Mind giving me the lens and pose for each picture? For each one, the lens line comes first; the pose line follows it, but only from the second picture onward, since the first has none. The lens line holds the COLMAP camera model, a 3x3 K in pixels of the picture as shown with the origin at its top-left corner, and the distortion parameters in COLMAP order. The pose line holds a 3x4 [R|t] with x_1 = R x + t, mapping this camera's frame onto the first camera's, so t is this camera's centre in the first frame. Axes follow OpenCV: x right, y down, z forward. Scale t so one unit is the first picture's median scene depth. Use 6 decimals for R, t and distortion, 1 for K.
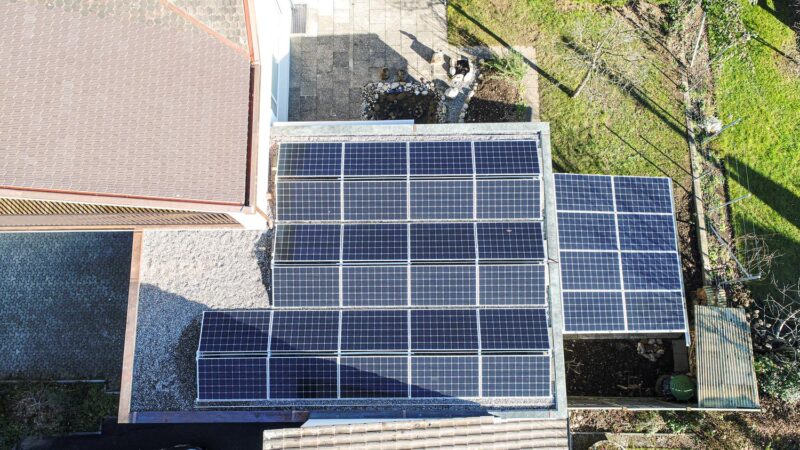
lens RADIAL K [[537.9, 0, 400.0], [0, 537.9, 225.0], [0, 0, 1]] dist [0.000385, -0.001040]
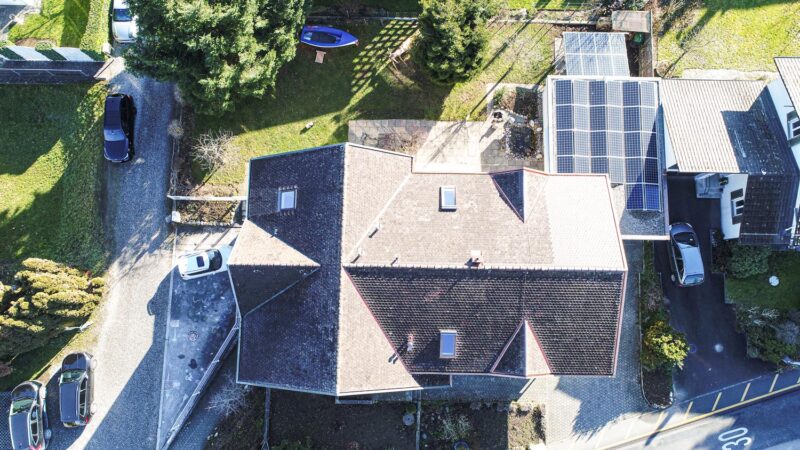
lens RADIAL K [[537.9, 0, 390.1], [0, 537.9, 227.7], [0, 0, 1]] dist [0.000808, 0.001453]
pose [[0.031936, -0.989568, 0.140480, -0.681685], [0.982767, 0.056693, 0.175939, -1.120481], [-0.182067, 0.132440, 0.974326, -1.028034]]
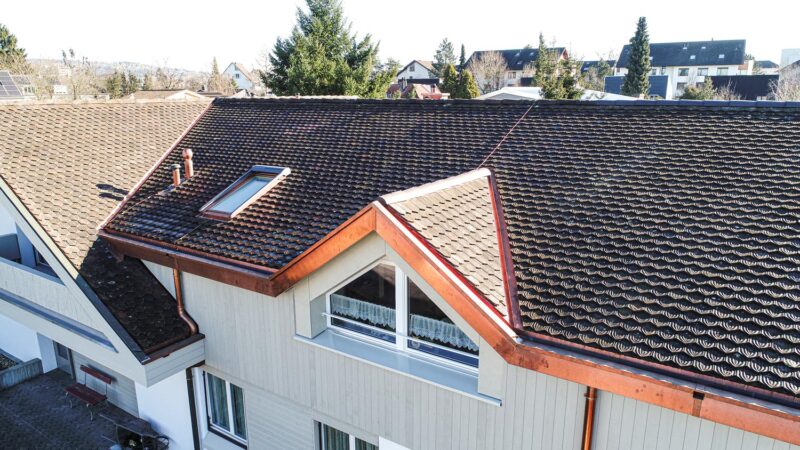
lens RADIAL K [[537.9, 0, 400.0], [0, 537.9, 225.0], [0, 0, 1]] dist [0.000385, -0.001040]
pose [[0.560083, -0.208371, 0.801803, -1.214518], [0.814250, 0.316808, -0.486447, -0.128636], [-0.152656, 0.925319, 0.347104, 0.562486]]
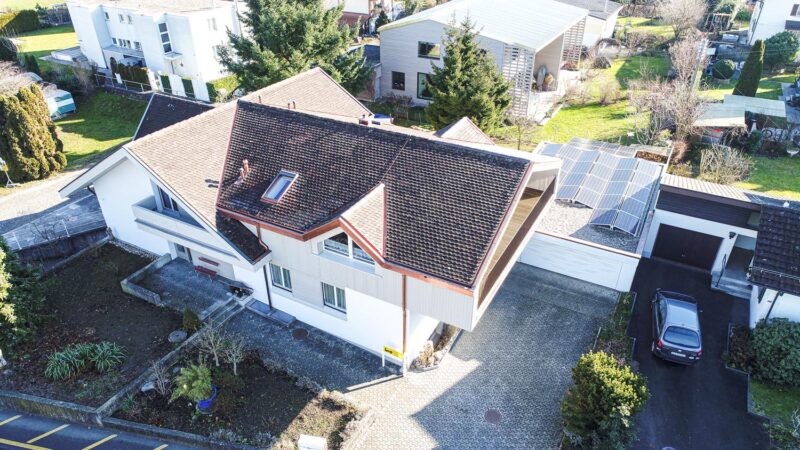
lens RADIAL K [[537.9, 0, 400.0], [0, 537.9, 225.0], [0, 0, 1]] dist [0.000385, -0.001040]
pose [[0.491660, -0.461109, 0.738680, -1.727705], [0.855336, 0.414824, -0.310359, 0.151000], [-0.163313, 0.784411, 0.598355, -0.034382]]
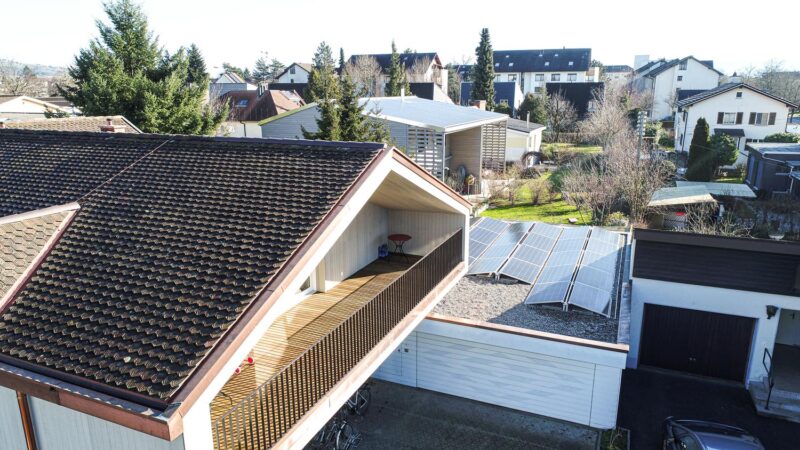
lens RADIAL K [[537.9, 0, 400.0], [0, 537.9, 225.0], [0, 0, 1]] dist [0.000778, 0.002610]
pose [[0.404234, -0.228958, 0.885536, -1.127462], [0.898526, 0.280420, -0.337661, 0.210914], [-0.171012, 0.932171, 0.319080, 0.446930]]
